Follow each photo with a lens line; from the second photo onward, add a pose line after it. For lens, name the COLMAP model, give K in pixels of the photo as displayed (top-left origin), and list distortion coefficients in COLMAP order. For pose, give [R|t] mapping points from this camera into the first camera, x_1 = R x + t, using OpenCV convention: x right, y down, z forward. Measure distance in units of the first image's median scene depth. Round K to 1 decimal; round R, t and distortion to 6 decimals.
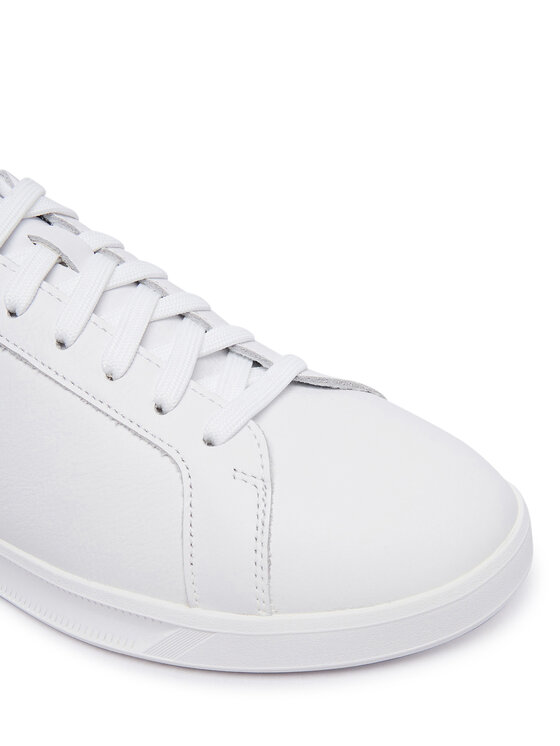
lens RADIAL K [[680.4, 0, 280.0], [0, 680.4, 373.0], [0, 0, 1]] dist [0.003851, 0.001805]
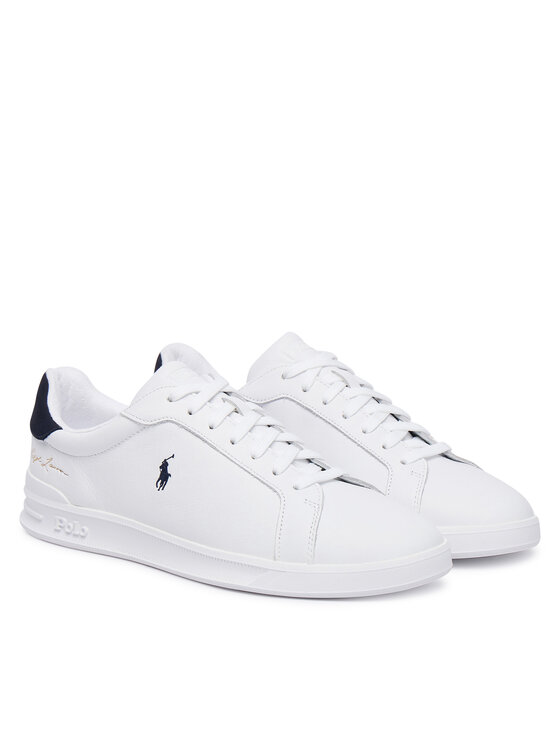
lens RADIAL K [[1651.7, 0, 280.0], [0, 1651.7, 373.0], [0, 0, 1]] dist [-0.001497, -0.006141]
pose [[0.984872, 0.089274, -0.148516, 0.575253], [-0.144717, 0.895162, -0.421594, 1.943836], [0.095309, 0.436709, 0.894540, -3.732837]]
